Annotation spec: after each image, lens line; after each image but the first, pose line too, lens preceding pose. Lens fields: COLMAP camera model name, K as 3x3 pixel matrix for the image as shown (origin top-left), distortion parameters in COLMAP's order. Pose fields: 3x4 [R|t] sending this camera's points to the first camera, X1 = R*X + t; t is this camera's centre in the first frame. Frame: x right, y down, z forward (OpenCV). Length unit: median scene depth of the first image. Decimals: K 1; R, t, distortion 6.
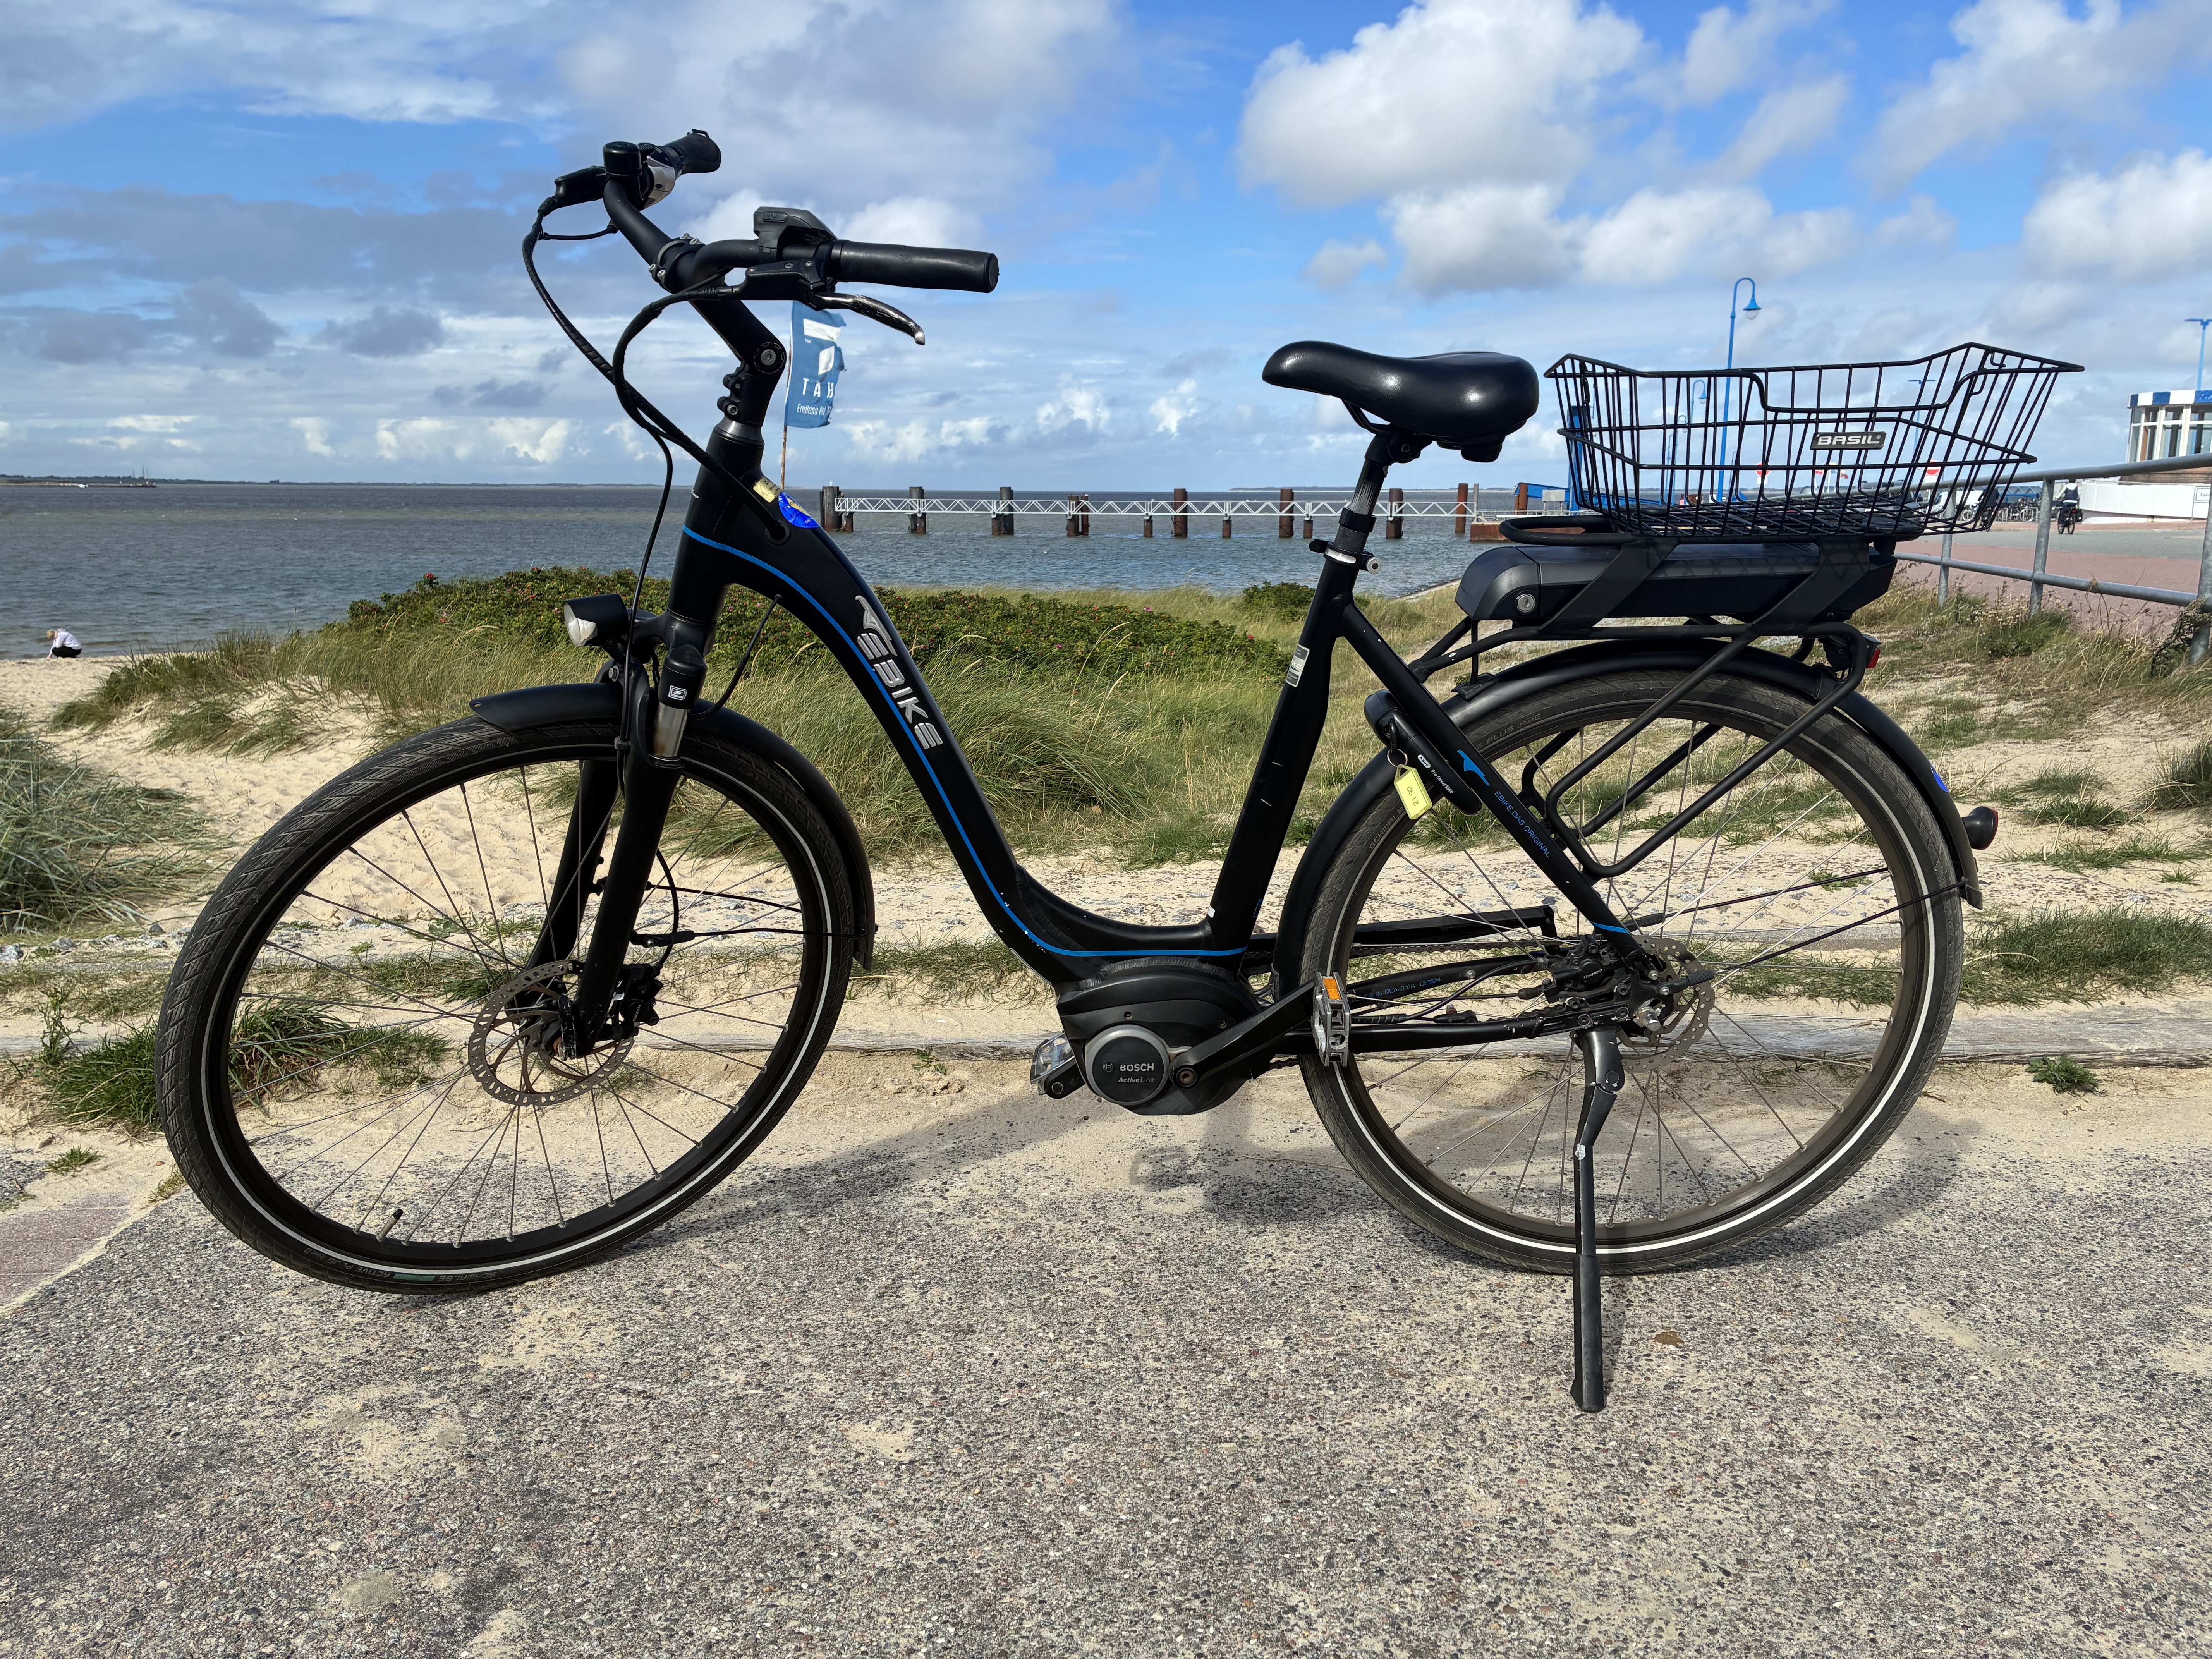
lens RADIAL K [[1720.1, 0, 1114.0], [0, 1720.1, 813.0], [0, 0, 1]] dist [0.048583, -0.053243]
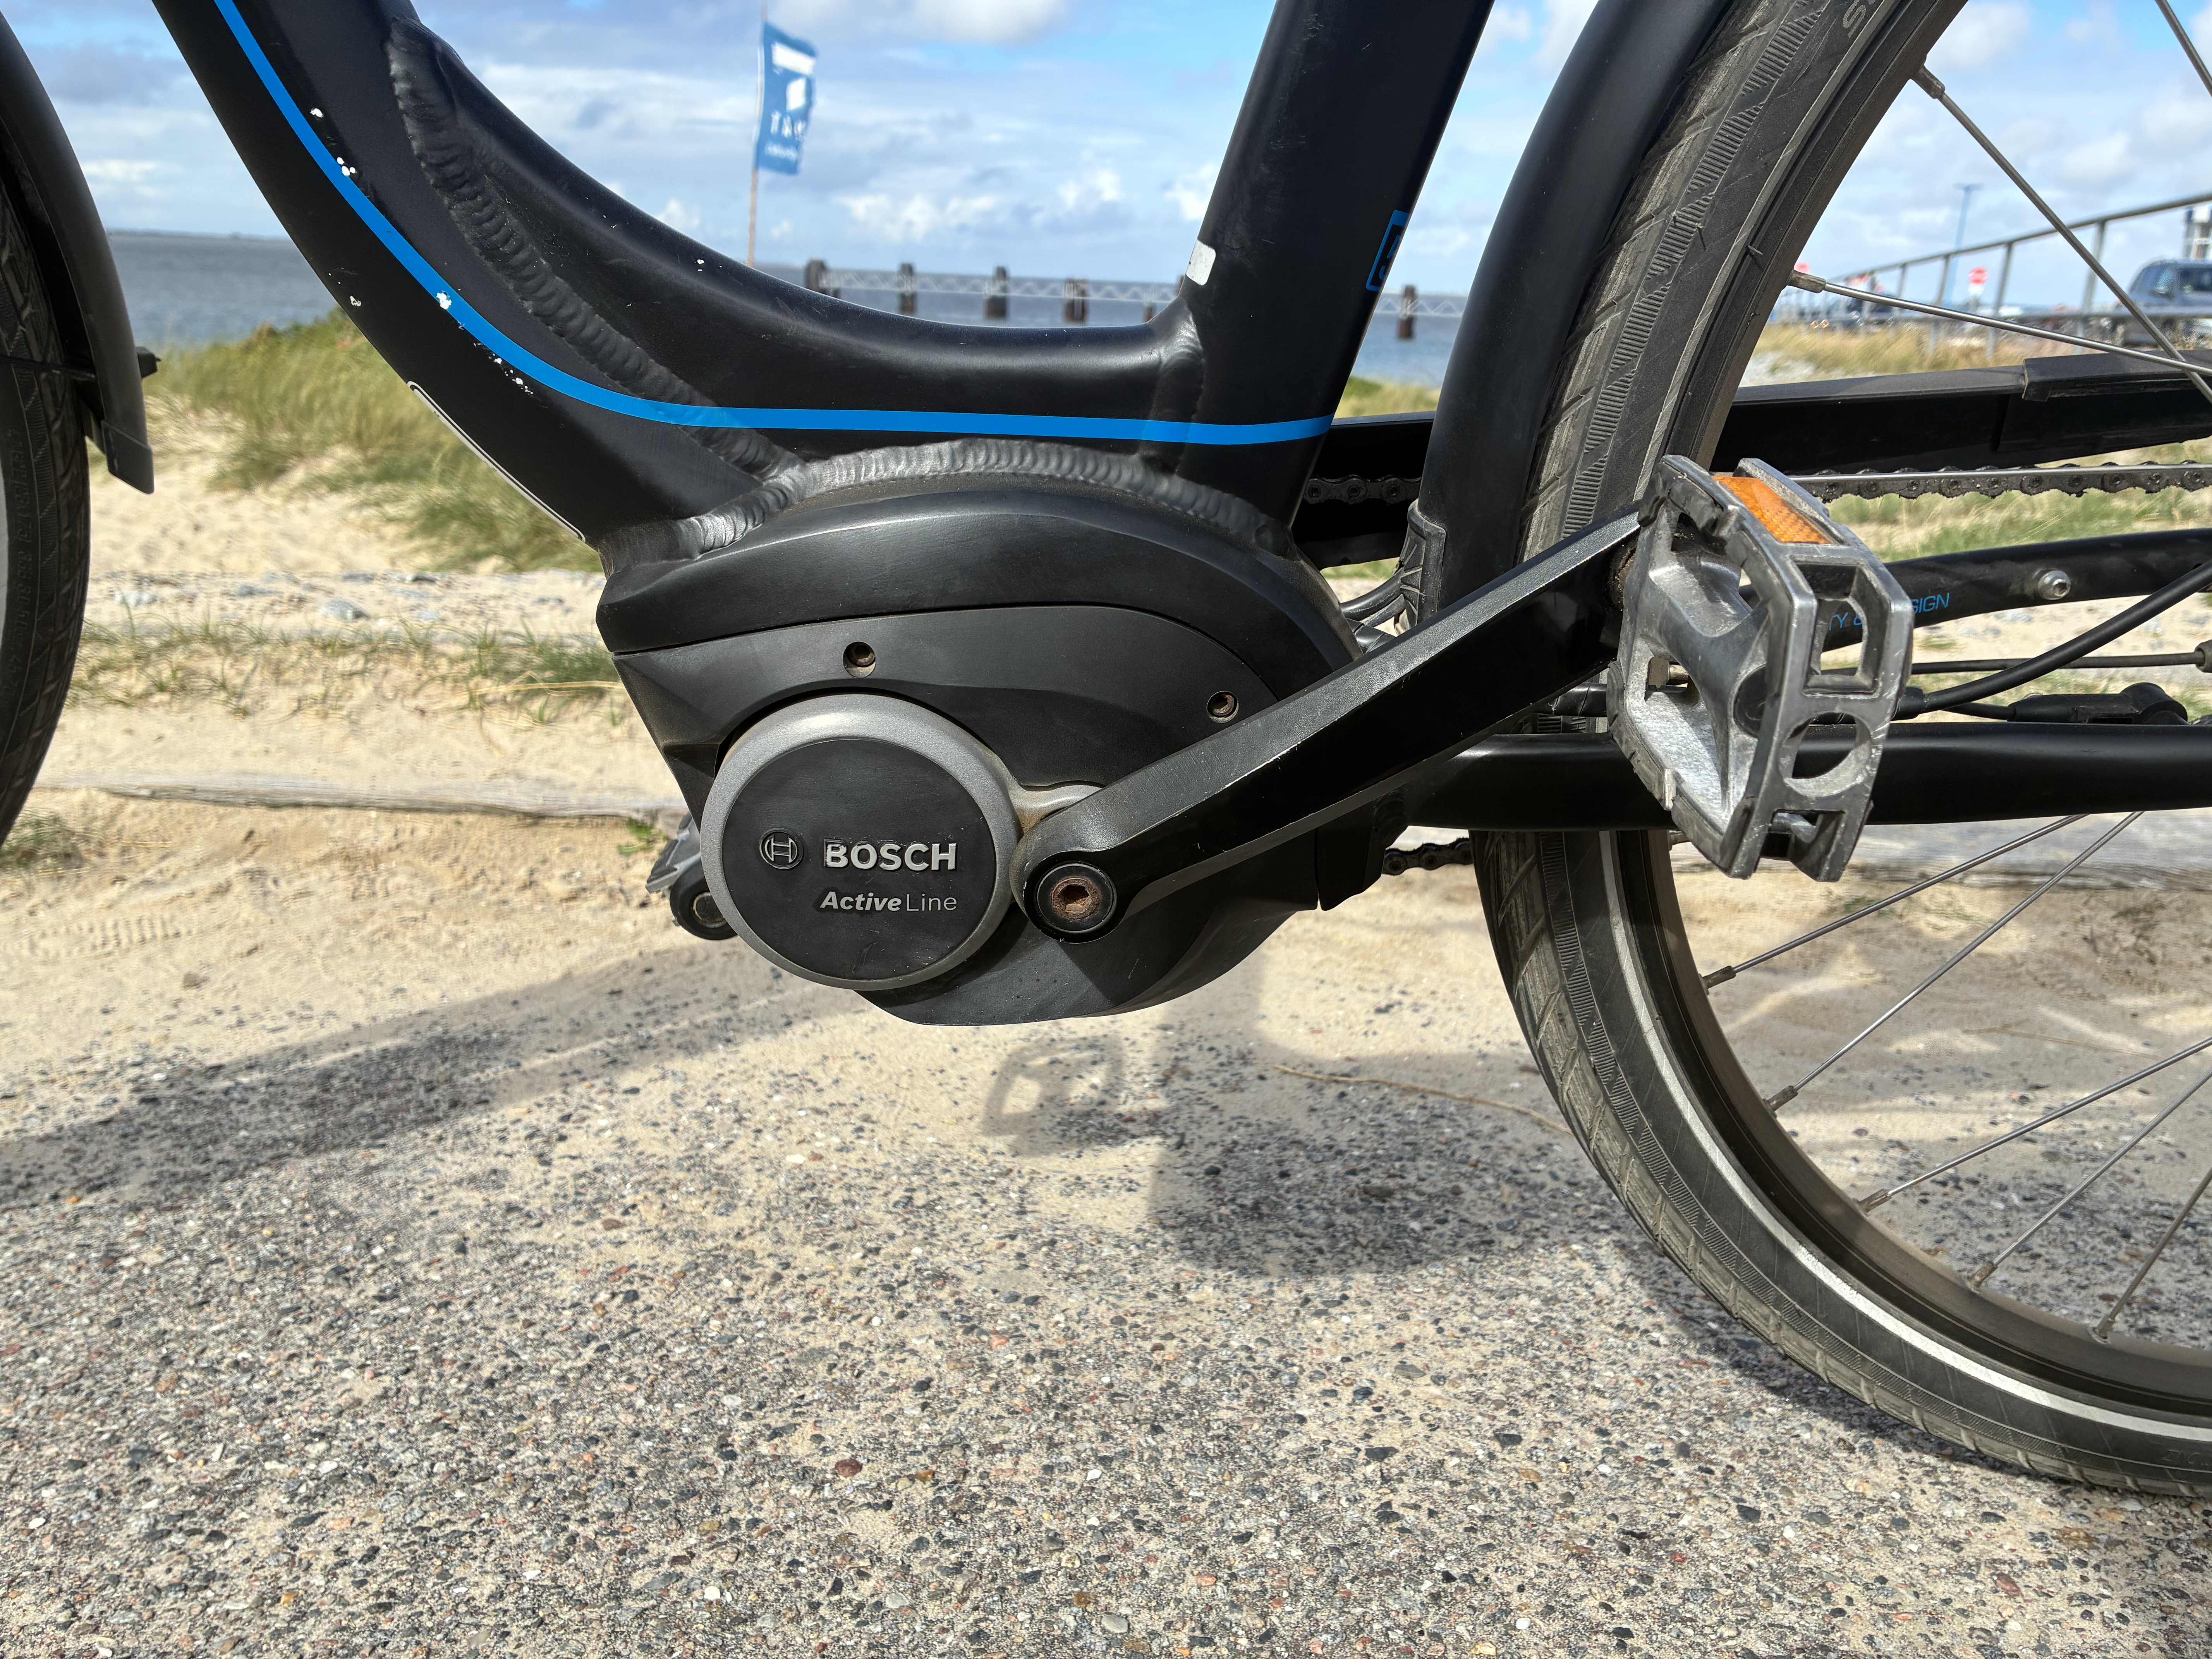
lens RADIAL K [[1720.1, 0, 1110.7], [0, 1720.1, 843.4], [0, 0, 1]] dist [0.048583, -0.053243]
pose [[0.999347, 0.034867, 0.009489, 0.008716], [-0.035794, 0.991185, 0.127559, 0.028779], [-0.004957, -0.127816, 0.991786, 0.188243]]
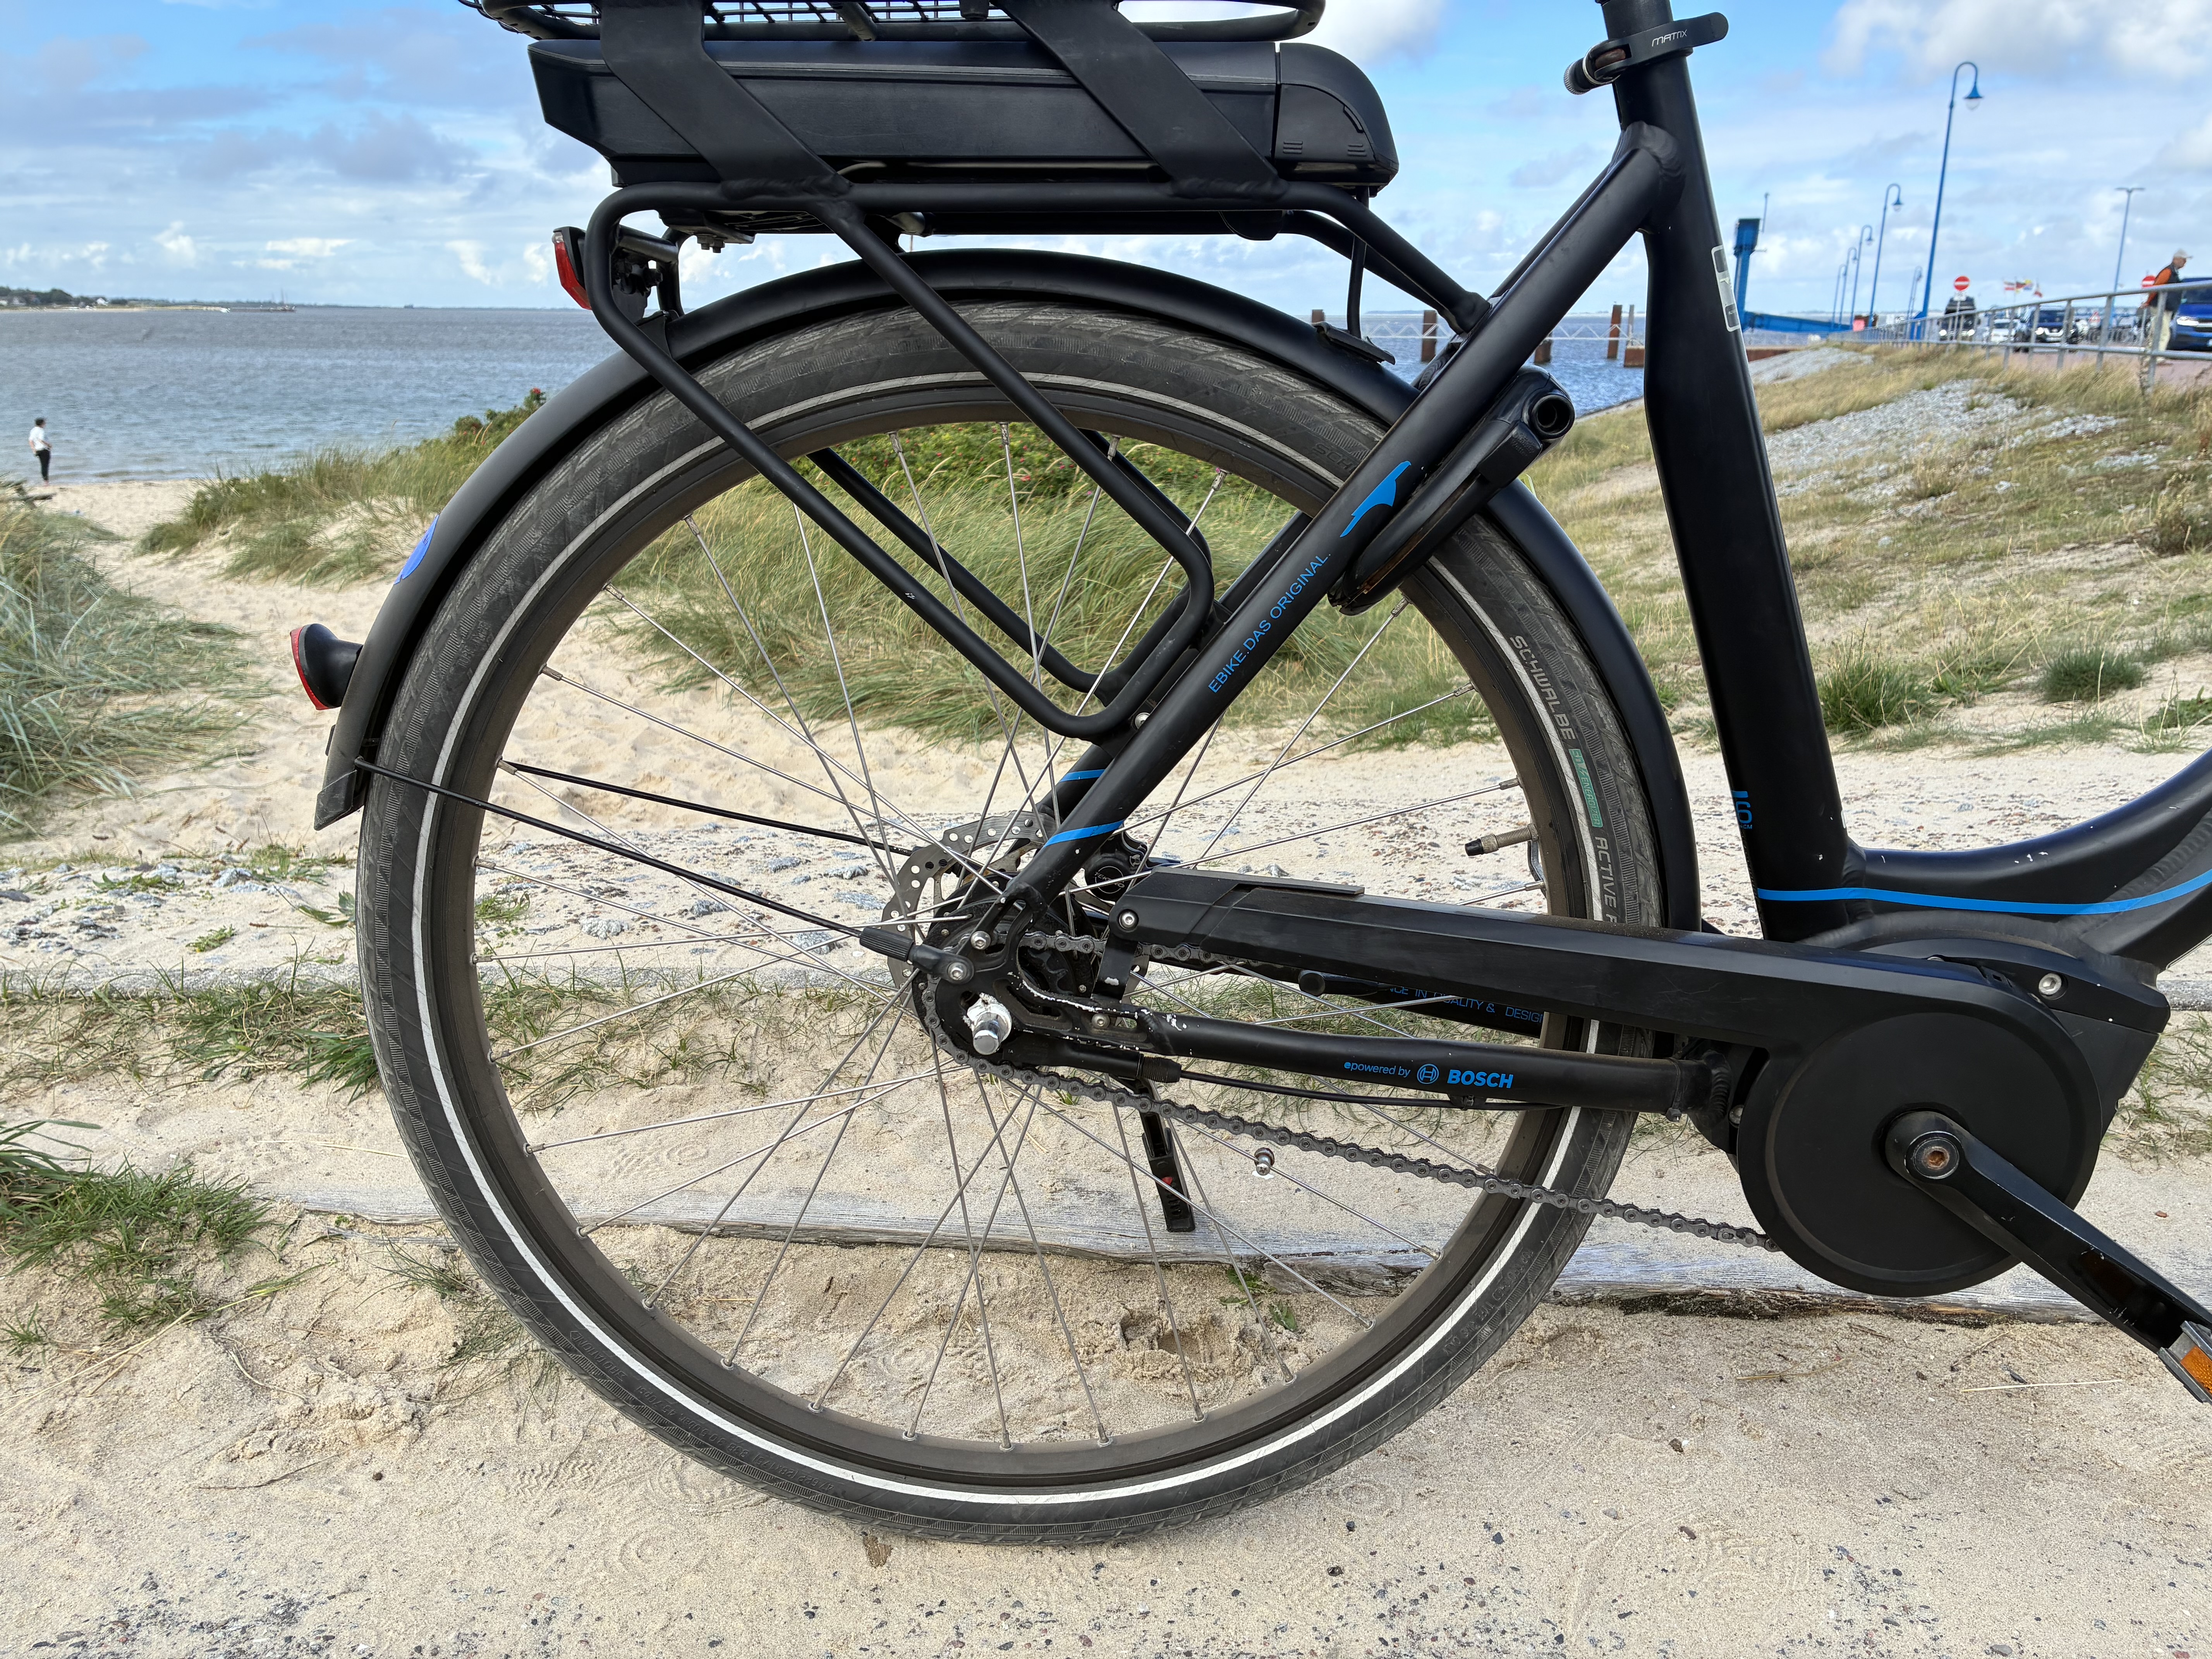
lens RADIAL K [[1720.1, 0, 1106.3], [0, 1720.1, 803.7], [0, 0, 1]] dist [0.048583, -0.053243]
pose [[0.997113, 0.019482, -0.073392, -0.044140], [-0.012795, 0.995814, 0.090504, -0.010839], [0.074848, -0.089304, 0.993188, 0.207544]]
